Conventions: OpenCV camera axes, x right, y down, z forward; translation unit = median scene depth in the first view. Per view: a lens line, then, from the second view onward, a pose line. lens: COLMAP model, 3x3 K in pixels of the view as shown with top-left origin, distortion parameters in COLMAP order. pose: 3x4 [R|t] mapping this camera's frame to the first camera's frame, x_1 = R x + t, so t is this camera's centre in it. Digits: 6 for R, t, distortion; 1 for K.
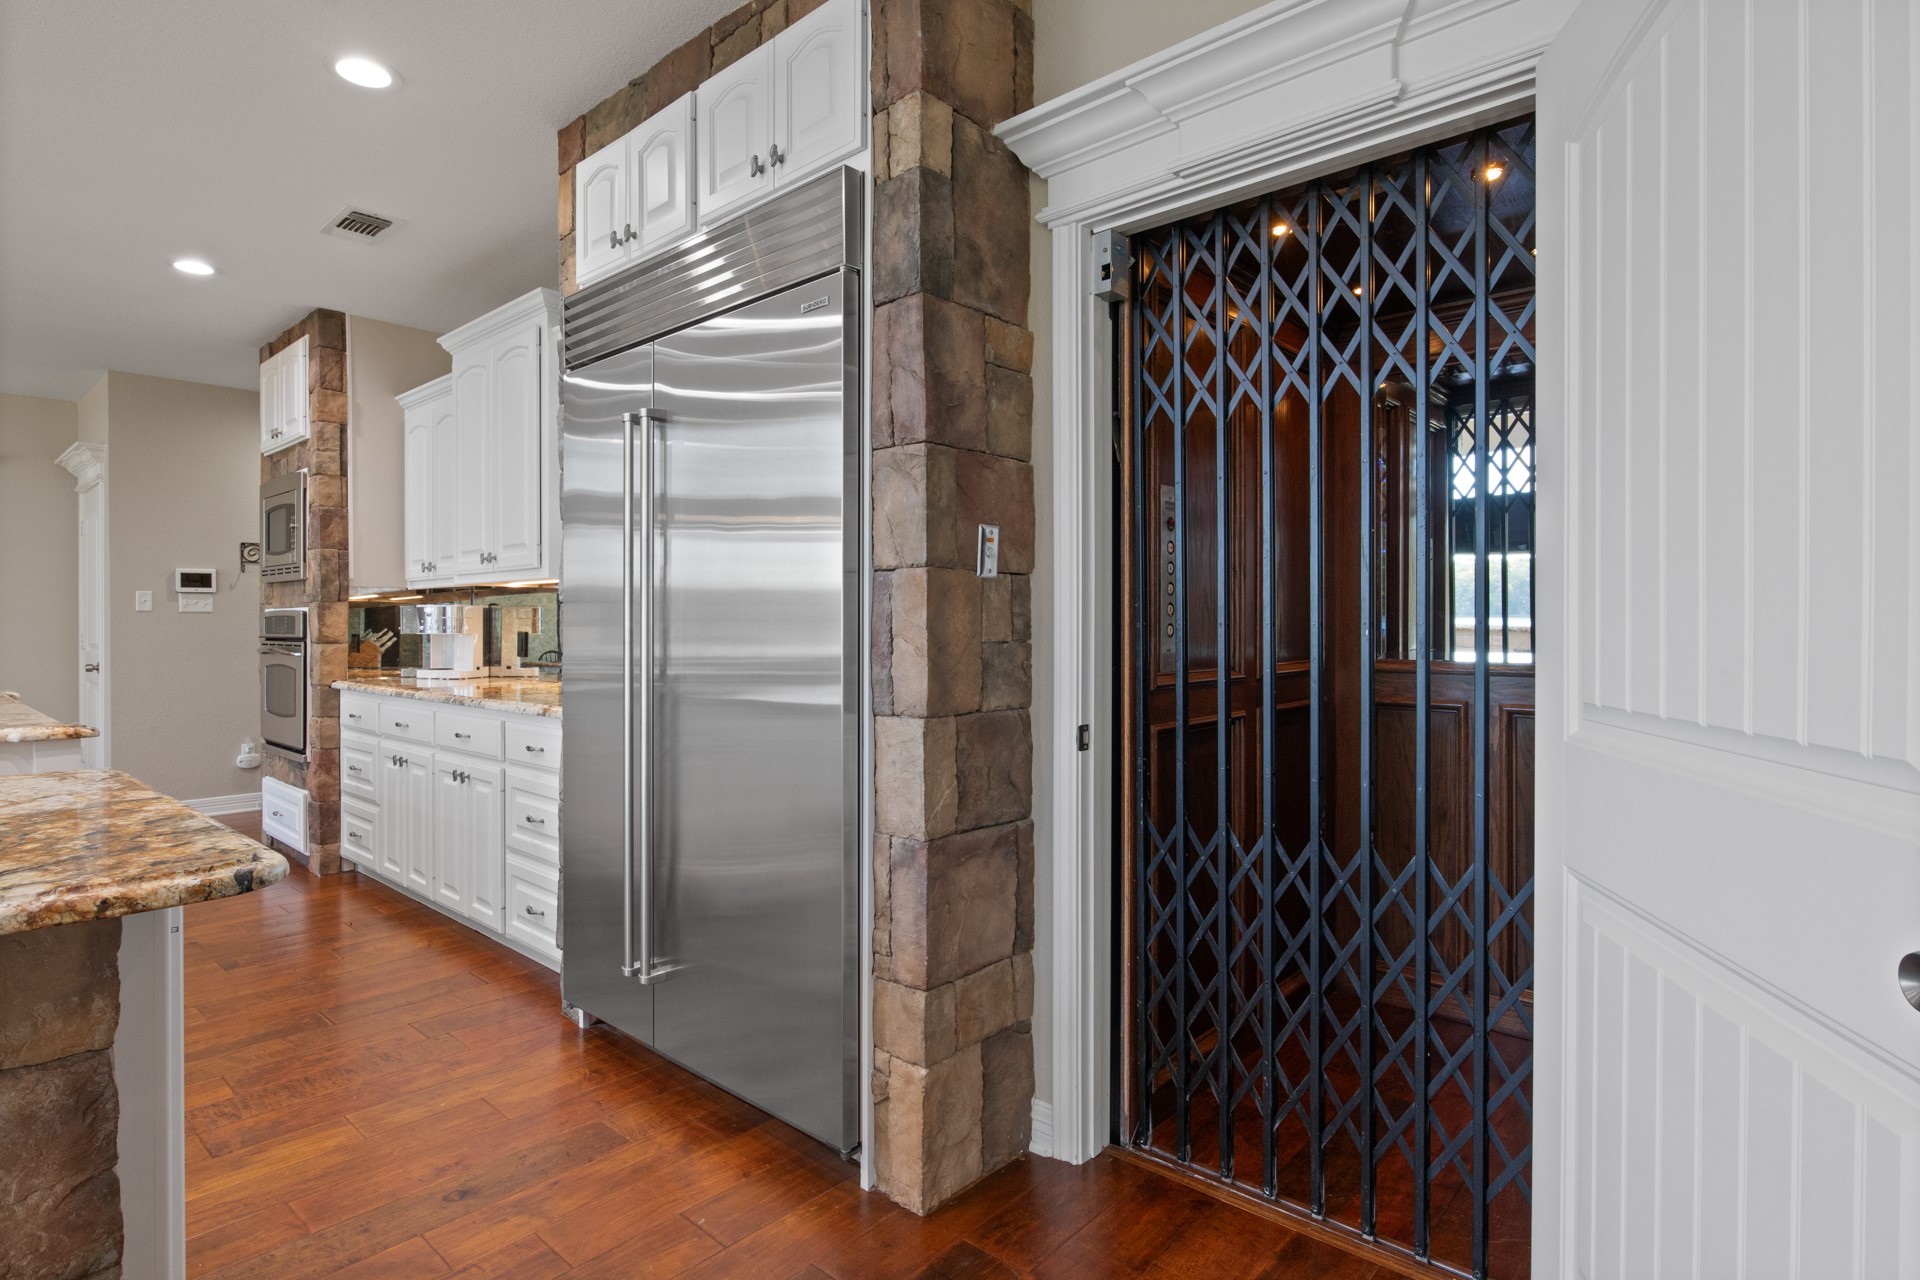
lens RADIAL K [[972.8, 0, 969.8], [0, 972.8, 632.3], [0, 0, 1]] dist [-0.006152, -0.001614]
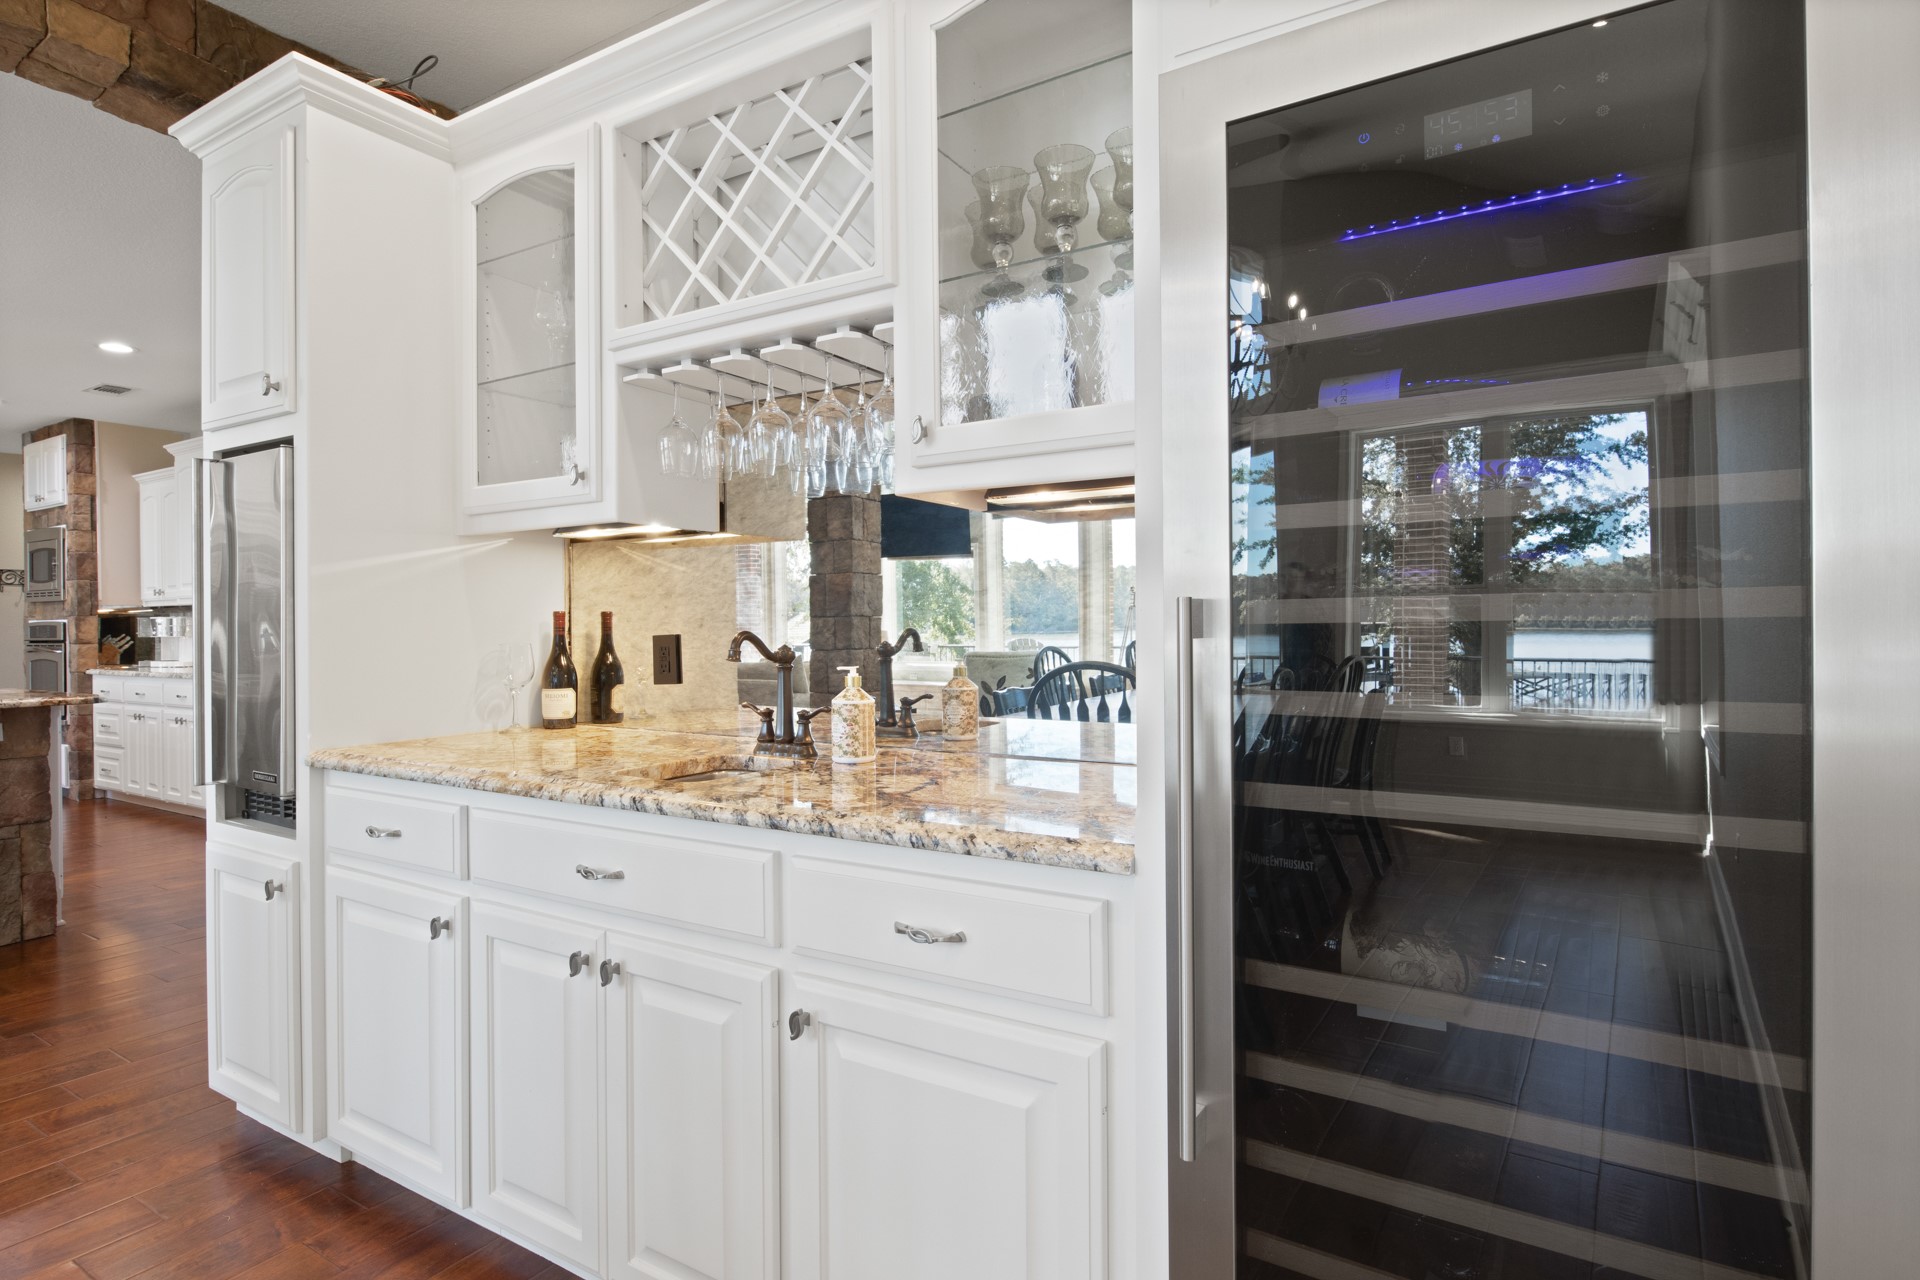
lens RADIAL K [[972.8, 0, 961.7], [0, 972.8, 631.3], [0, 0, 1]] dist [-0.006152, -0.001614]
pose [[0.984066, -0.009855, 0.177529, 0.393404], [0.010101, 0.999949, -0.000480, 0.006464], [-0.177515, 0.002265, 0.984115, -0.685041]]
